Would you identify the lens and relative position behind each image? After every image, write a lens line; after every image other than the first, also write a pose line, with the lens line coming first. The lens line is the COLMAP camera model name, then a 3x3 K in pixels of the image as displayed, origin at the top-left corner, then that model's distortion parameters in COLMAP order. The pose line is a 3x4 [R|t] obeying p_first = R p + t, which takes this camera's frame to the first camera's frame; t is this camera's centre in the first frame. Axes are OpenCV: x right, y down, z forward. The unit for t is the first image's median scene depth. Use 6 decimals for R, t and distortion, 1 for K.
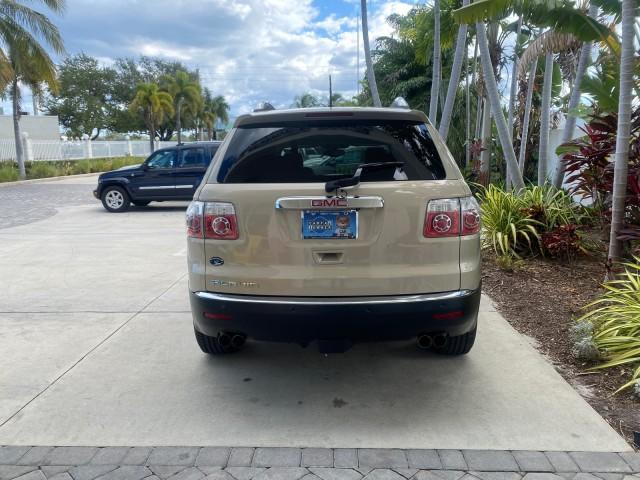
lens RADIAL K [[490.0, 0, 319.4], [0, 490.0, 235.6], [0, 0, 1]] dist [0.026691, -0.029029]
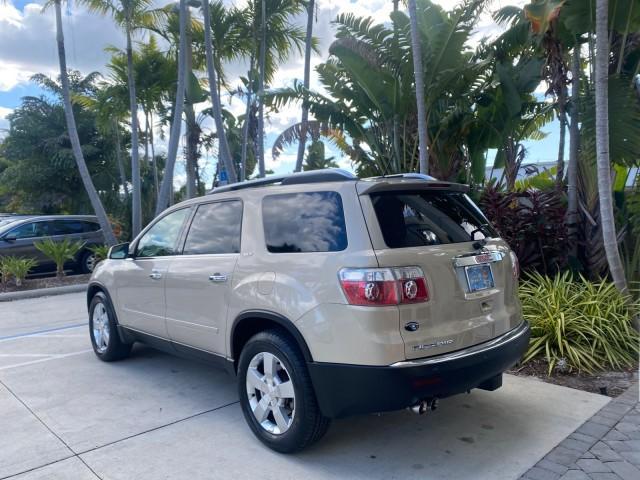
lens RADIAL K [[490.0, 0, 319.8], [0, 490.0, 244.4], [0, 0, 1]] dist [0.026691, -0.029029]
pose [[0.699626, -0.044193, 0.713141, -0.922902], [0.134791, 0.988328, -0.070990, -0.059577], [-0.701680, 0.145791, 0.697417, 0.374588]]
